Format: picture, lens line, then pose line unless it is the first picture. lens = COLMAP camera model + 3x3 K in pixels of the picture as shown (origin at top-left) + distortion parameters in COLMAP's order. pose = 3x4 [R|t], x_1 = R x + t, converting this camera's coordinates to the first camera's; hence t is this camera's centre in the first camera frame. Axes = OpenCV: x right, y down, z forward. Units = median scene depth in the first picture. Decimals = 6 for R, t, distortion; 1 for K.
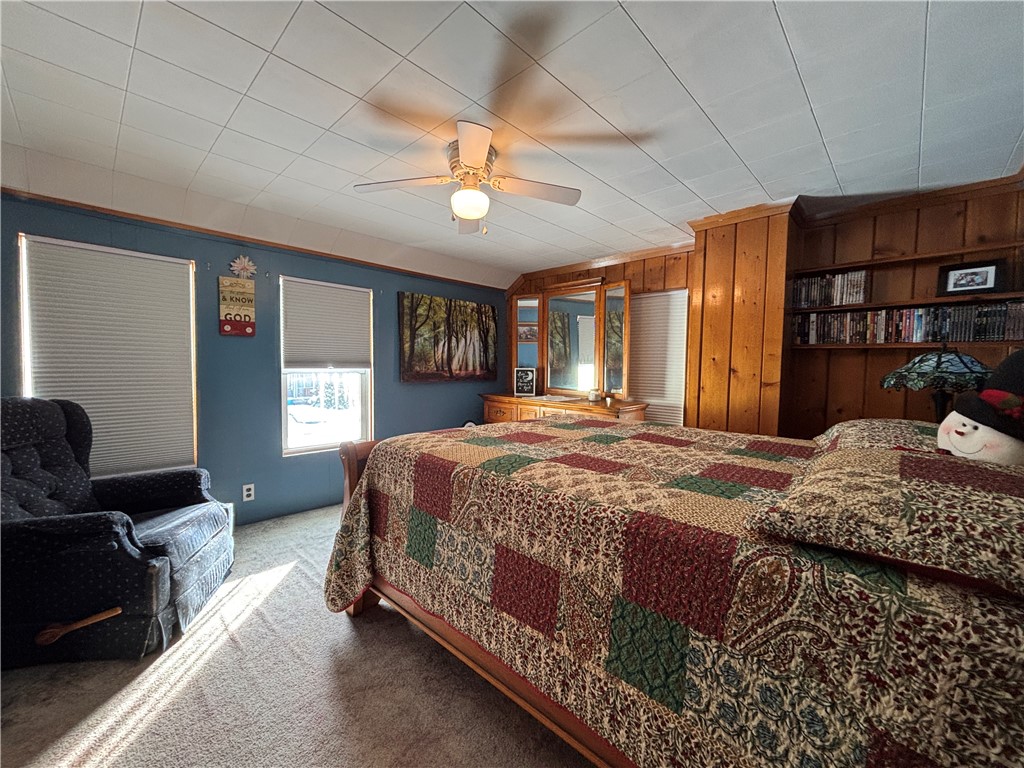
lens RADIAL K [[414.5, 0, 506.6], [0, 414.5, 384.6], [0, 0, 1]] dist [0.002598, -0.002238]
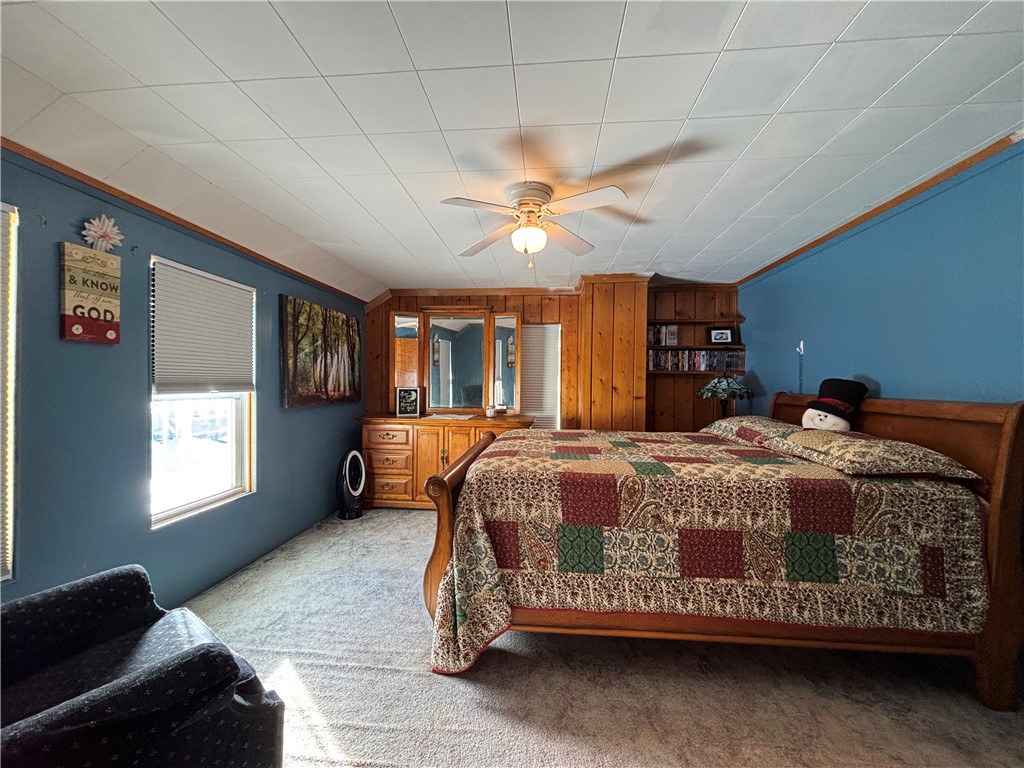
lens RADIAL K [[414.5, 0, 511.3], [0, 414.5, 386.5], [0, 0, 1]] dist [0.002598, -0.002238]
pose [[0.775978, -0.011837, 0.630649, -0.676937], [0.032258, 0.999260, -0.020937, -0.025938], [-0.629935, 0.036590, 0.775786, 0.172967]]
